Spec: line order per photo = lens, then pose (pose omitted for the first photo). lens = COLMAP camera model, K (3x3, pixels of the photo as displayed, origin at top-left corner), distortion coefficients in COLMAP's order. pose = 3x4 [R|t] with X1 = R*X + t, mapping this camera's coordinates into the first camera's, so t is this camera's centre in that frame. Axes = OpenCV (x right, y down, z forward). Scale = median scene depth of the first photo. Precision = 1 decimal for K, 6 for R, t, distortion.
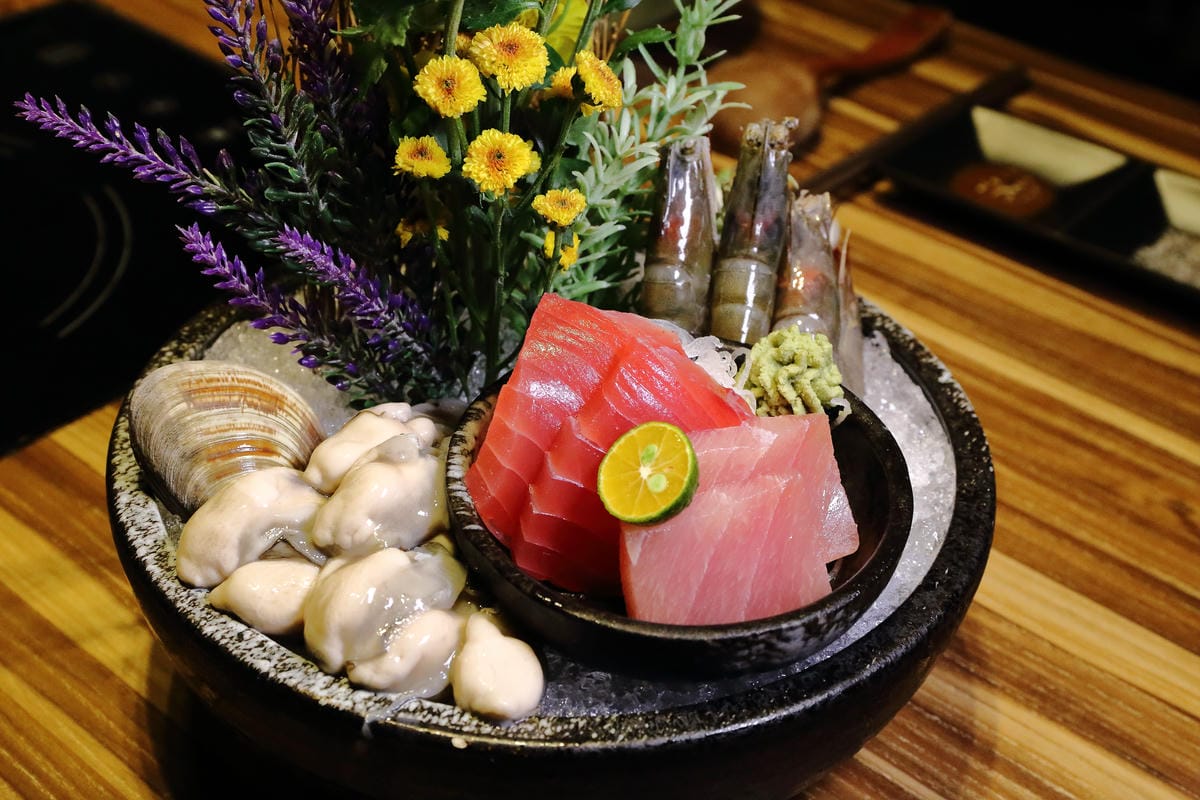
lens RADIAL K [[1721.2, 0, 600.0], [0, 1721.2, 400.0], [0, 0, 1]] dist [0.014990, 0.064643]
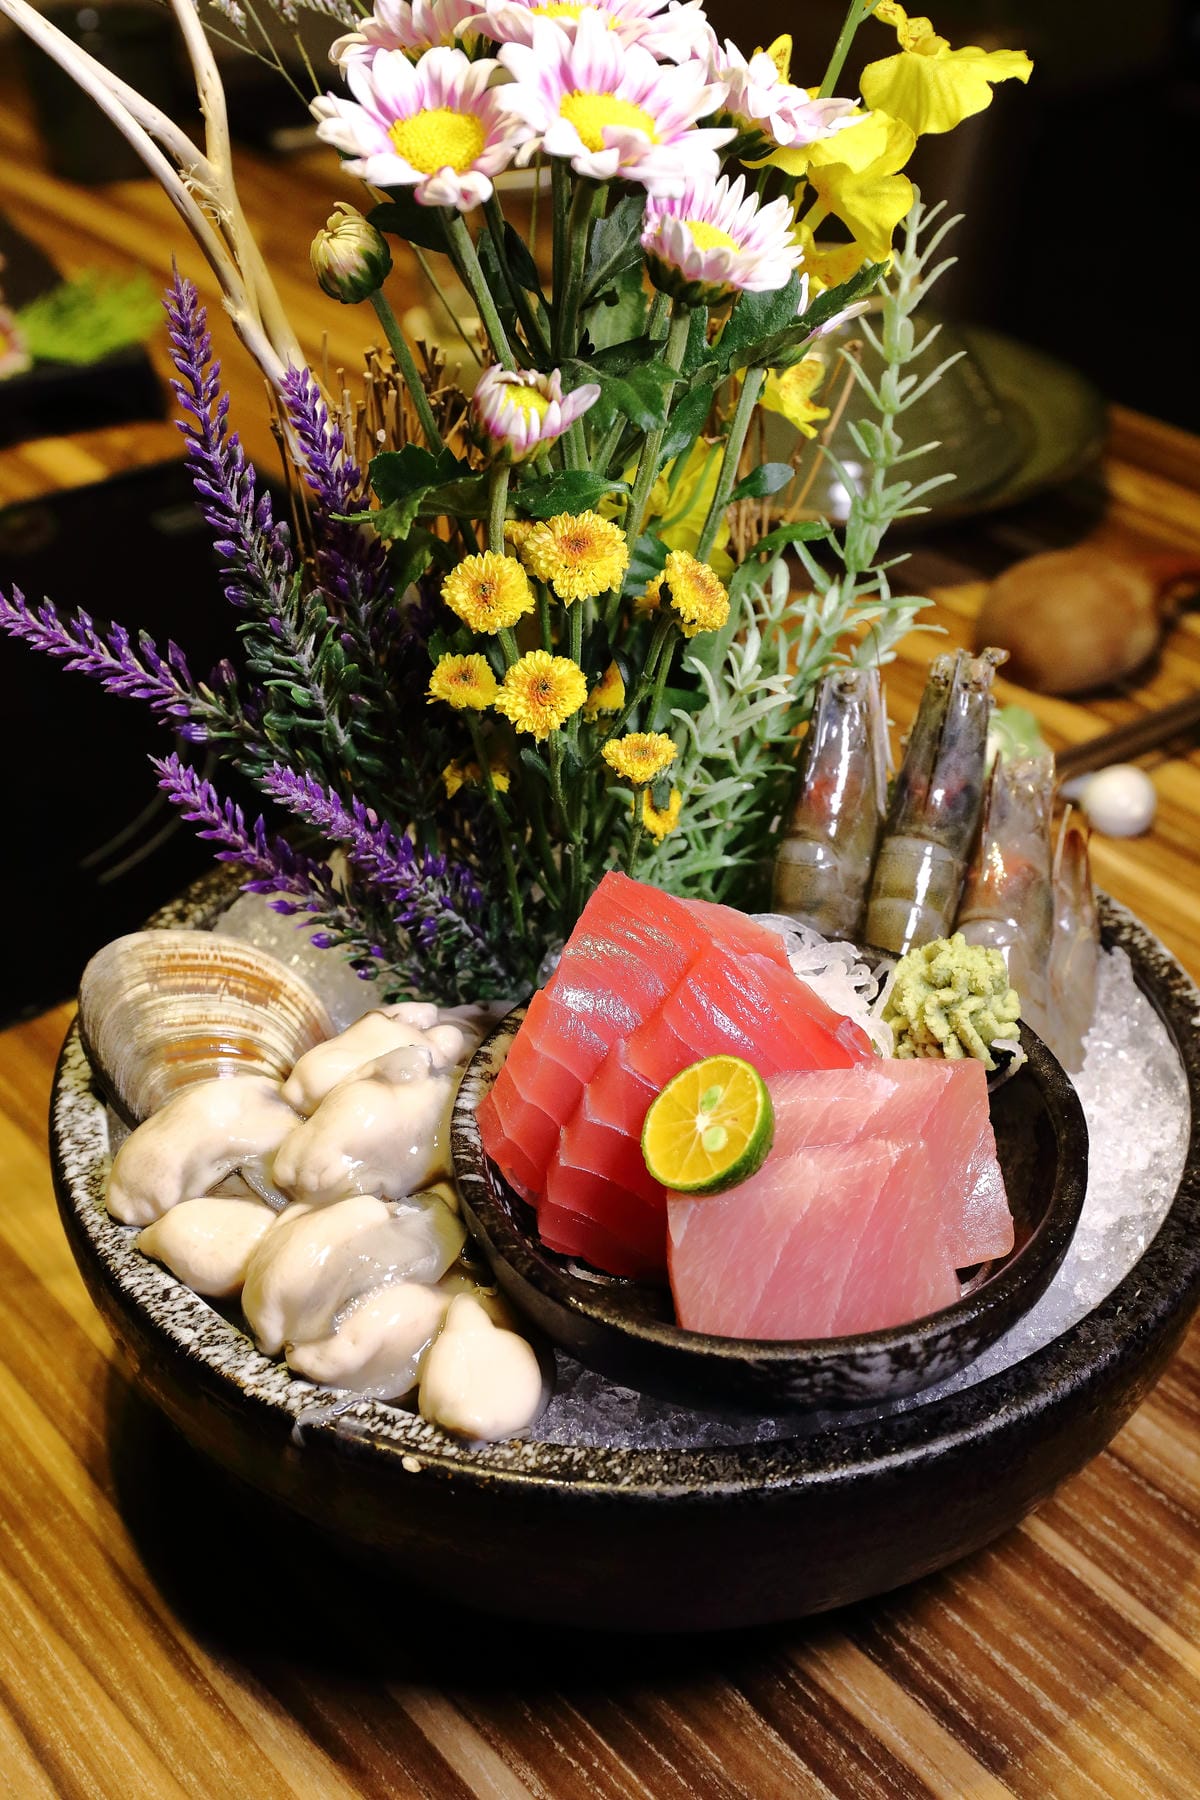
lens RADIAL K [[2330.1, 0, 600.0], [0, 2330.1, 900.0], [0, 0, 1]] dist [-0.019334, 0.092233]
pose [[0.982629, 0.063052, -0.174540, 0.146228], [-0.069232, 0.997163, -0.029545, -0.019951], [0.172182, 0.041116, 0.984207, 0.005726]]
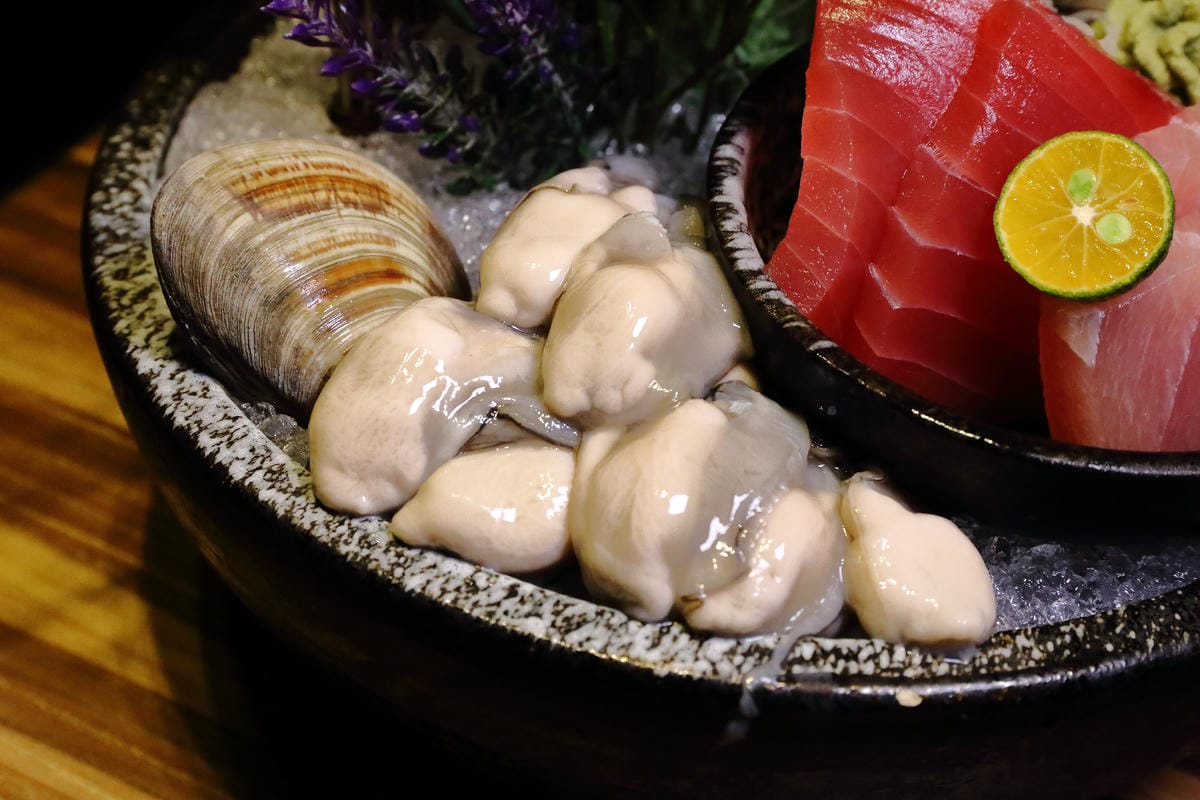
lens RADIAL K [[2061.6, 0, 600.0], [0, 2061.6, 400.0], [0, 0, 1]] dist [0.023583, -0.030877]
pose [[0.973783, -0.153053, 0.168291, -0.266802], [0.133796, 0.983666, 0.120413, -0.004715], [-0.183971, -0.094740, 0.978355, 0.294198]]
